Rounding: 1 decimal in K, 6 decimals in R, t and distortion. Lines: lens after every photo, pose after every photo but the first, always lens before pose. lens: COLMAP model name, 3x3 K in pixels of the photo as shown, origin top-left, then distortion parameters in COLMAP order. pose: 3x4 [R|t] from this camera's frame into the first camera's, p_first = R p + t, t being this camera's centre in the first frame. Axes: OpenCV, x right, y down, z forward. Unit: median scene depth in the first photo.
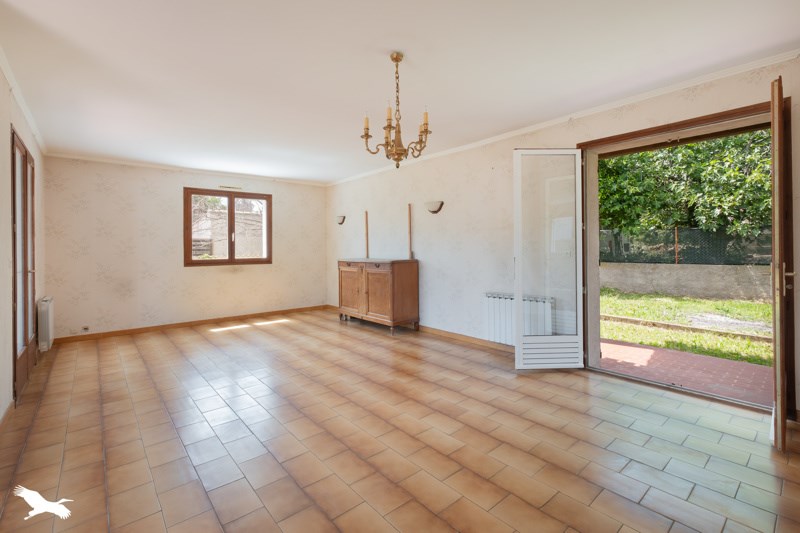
lens RADIAL K [[343.0, 0, 396.8], [0, 343.0, 245.4], [0, 0, 1]] dist [-0.000334, 0.000000]
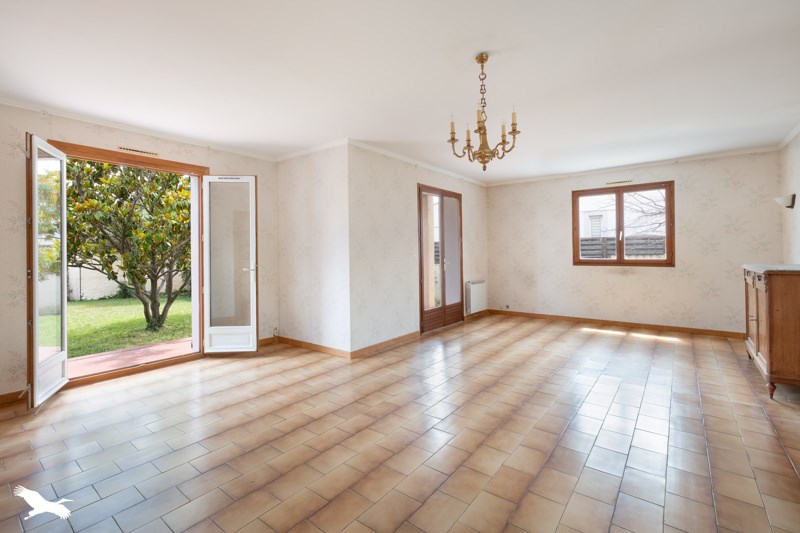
lens RADIAL K [[374.2, 0, 398.1], [0, 374.2, 251.1], [0, 0, 1]] dist [-0.000536, -0.000068]
pose [[0.220697, 0.008177, -0.975308, 0.724517], [0.015287, 0.999813, 0.011841, -0.008688], [0.975223, -0.017523, 0.220530, 0.376992]]
